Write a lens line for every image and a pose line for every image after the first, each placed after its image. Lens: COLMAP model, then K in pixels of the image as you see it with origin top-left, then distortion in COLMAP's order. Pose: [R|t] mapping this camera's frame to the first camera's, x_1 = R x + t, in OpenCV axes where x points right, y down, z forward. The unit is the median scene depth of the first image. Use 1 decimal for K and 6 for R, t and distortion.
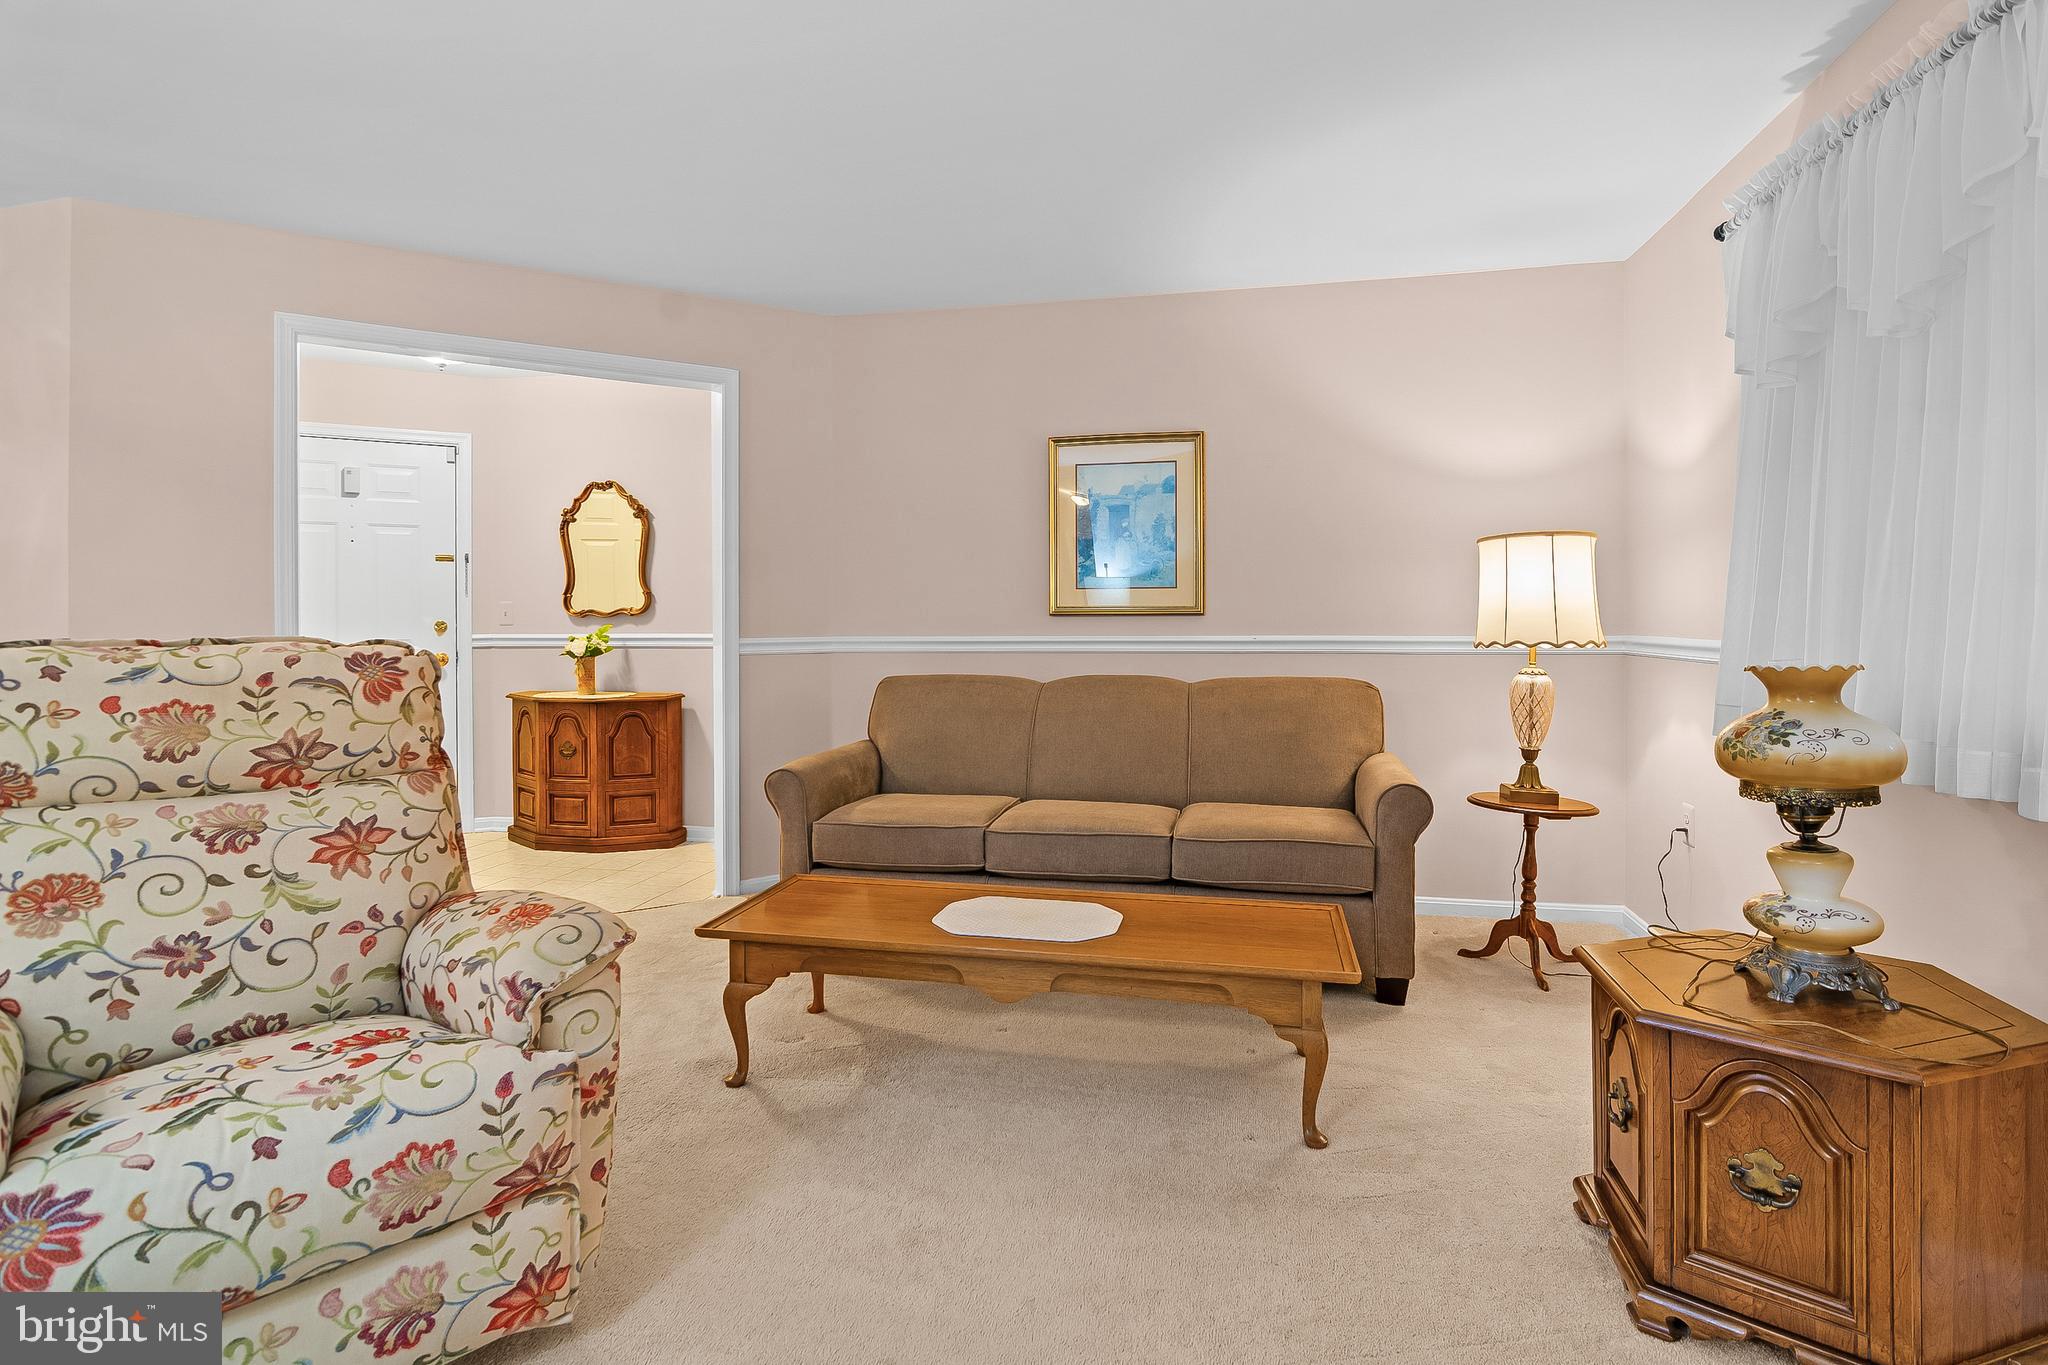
lens RADIAL K [[1019.4, 0, 1033.2], [0, 1019.4, 612.6], [0, 0, 1]] dist [-0.001956, -0.007197]
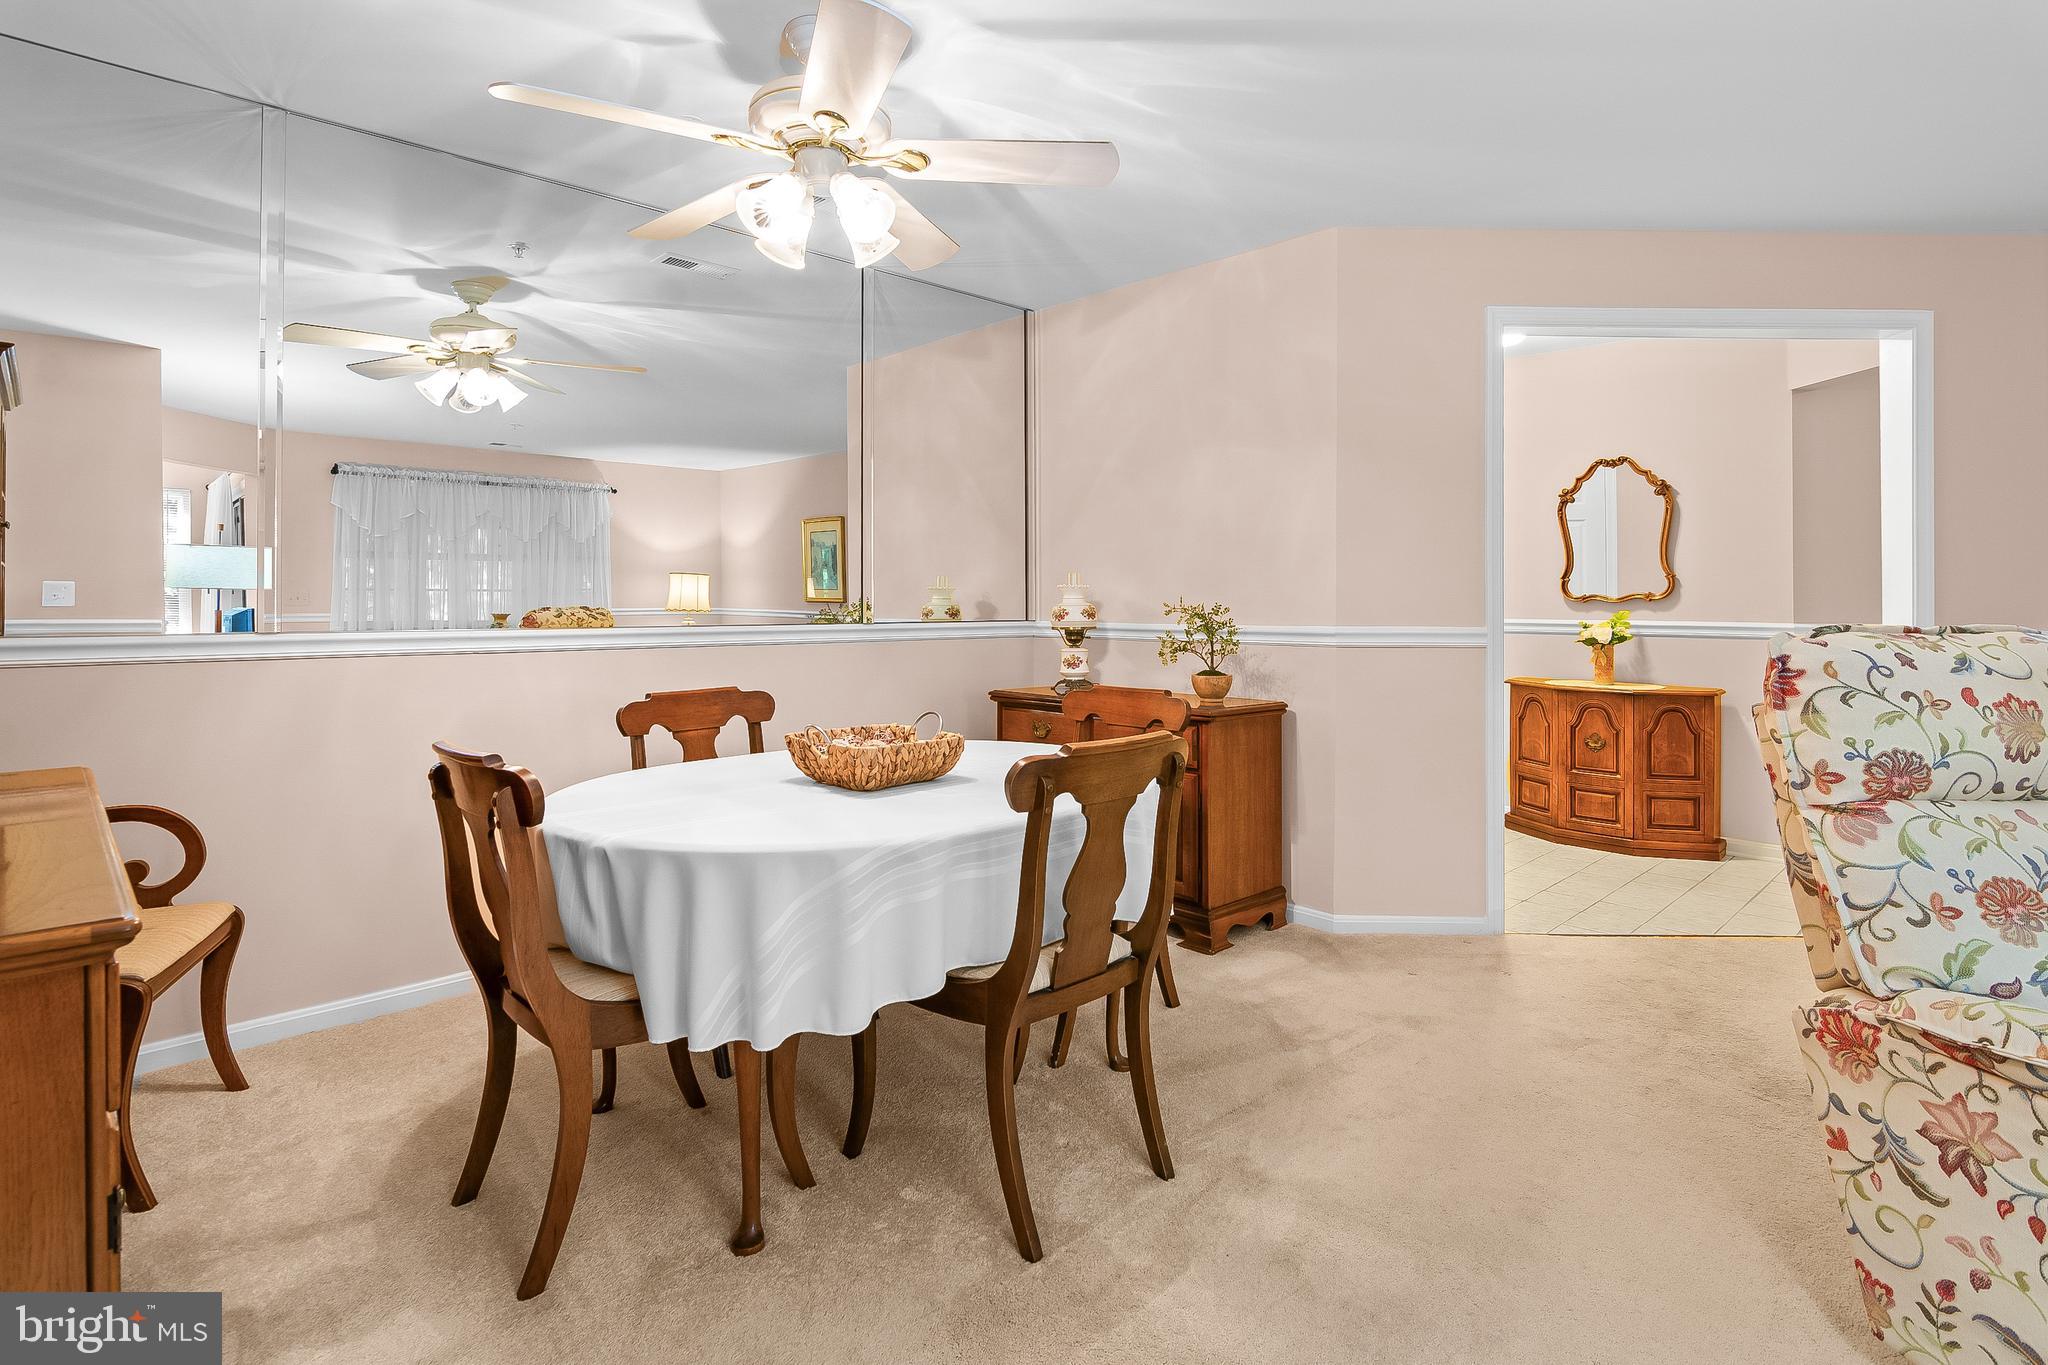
lens RADIAL K [[1027.6, 0, 1026.3], [0, 1027.6, 590.5], [0, 0, 1]] dist [-0.003137, -0.002478]
pose [[0.837314, 0.003762, -0.546710, -0.458631], [-0.006817, 0.999970, -0.003559, 0.000753], [0.546680, 0.006707, 0.837315, -0.111049]]
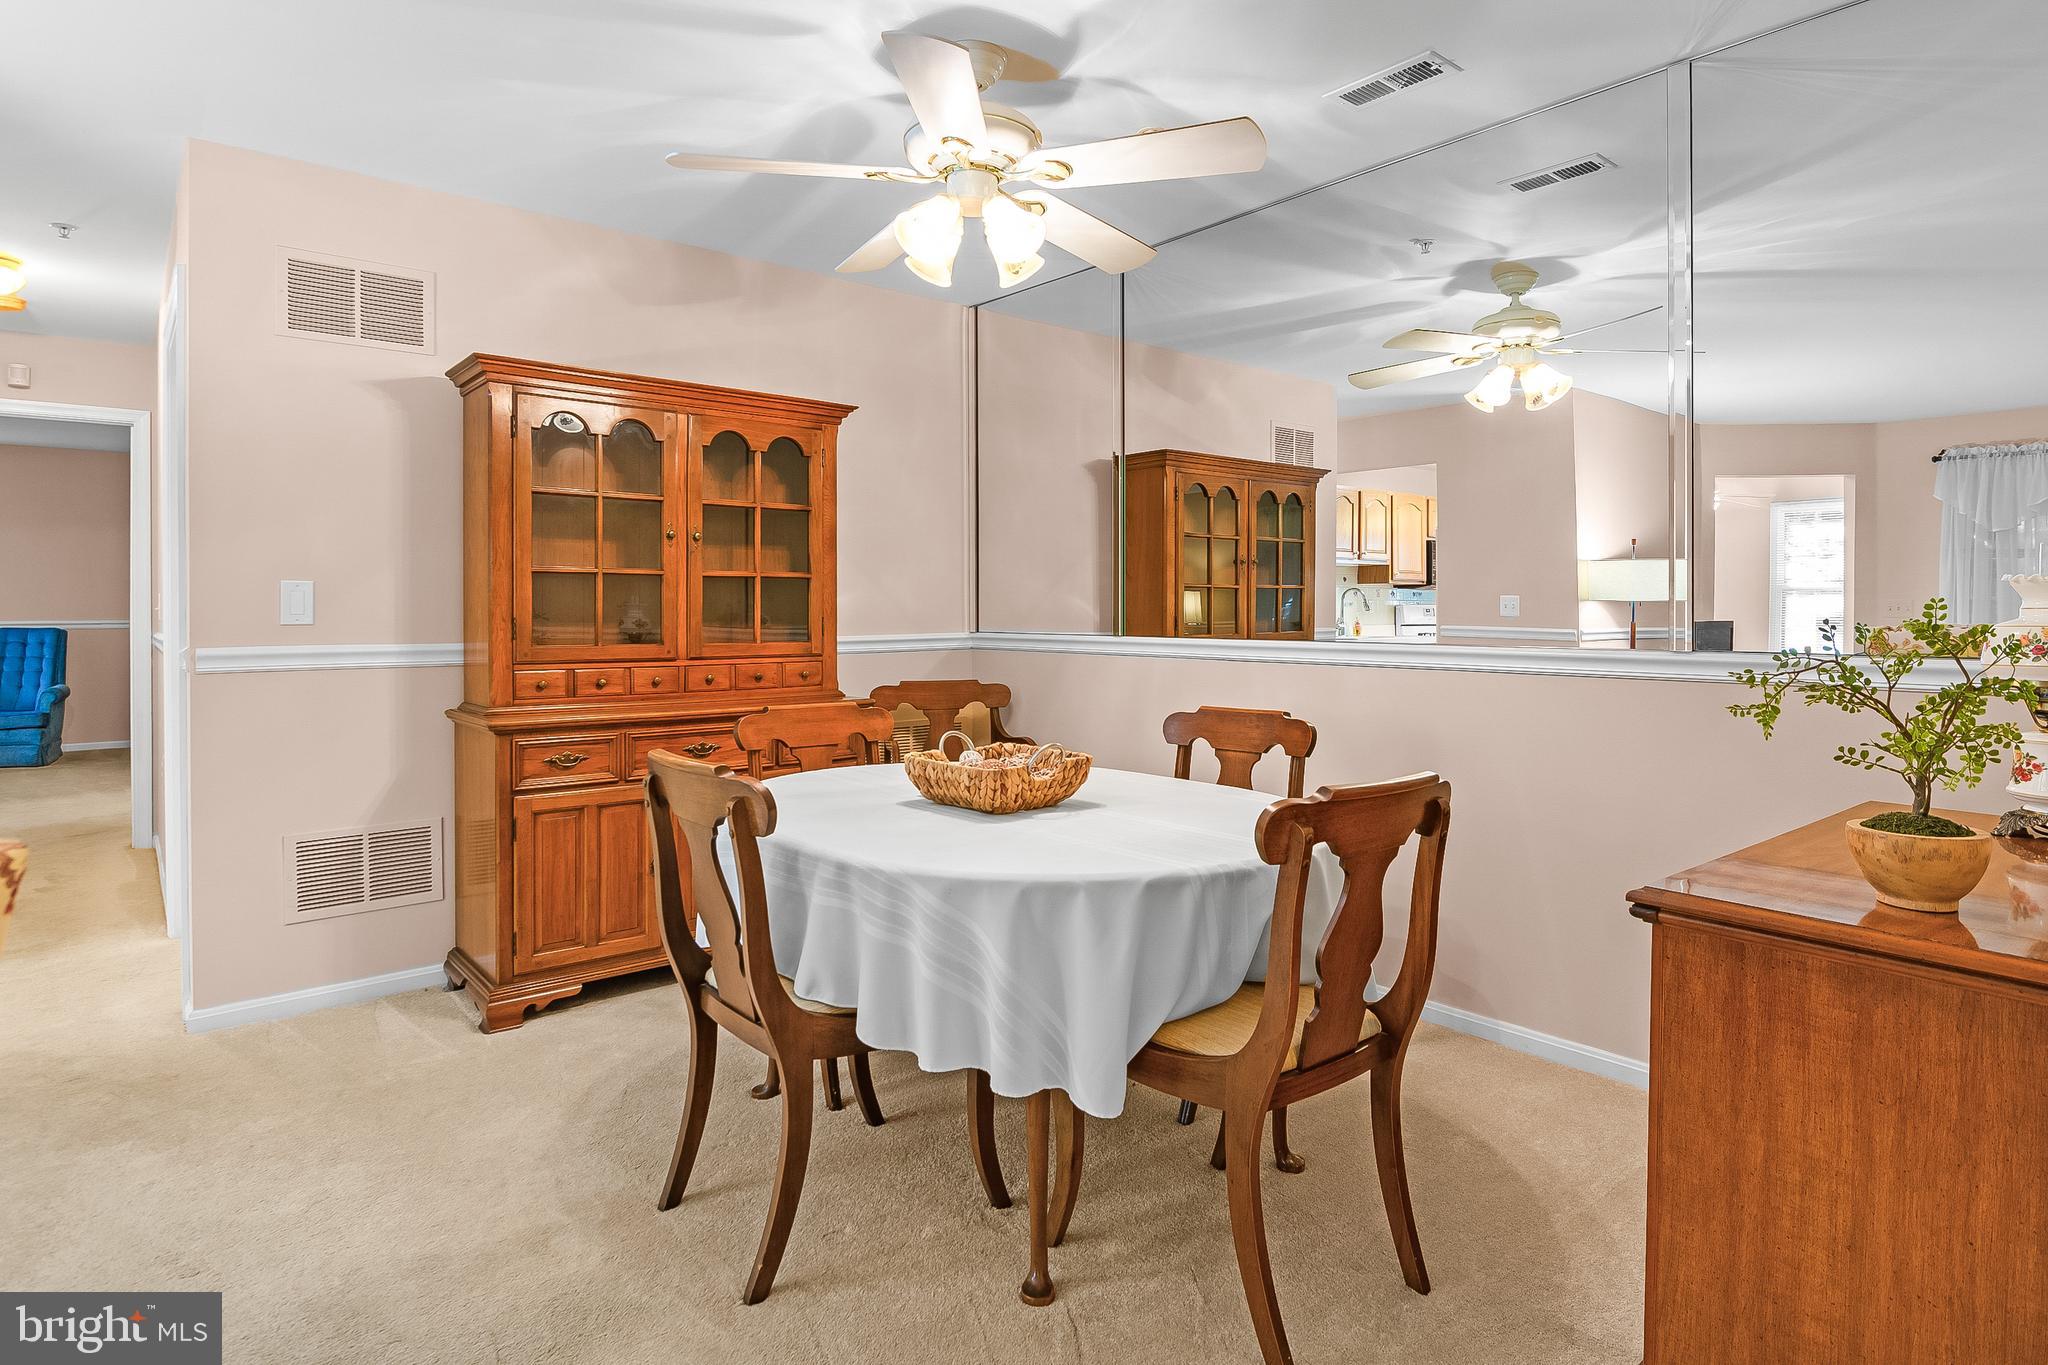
lens RADIAL K [[1103.3, 0, 1033.1], [0, 1103.3, 611.1], [0, 0, 1]] dist [-0.011290, -0.000603]
pose [[-0.601205, 0.006714, -0.799066, -0.389010], [0.005419, 0.999976, 0.004326, 0.001594], [0.799076, -0.001730, -0.601227, 0.702083]]
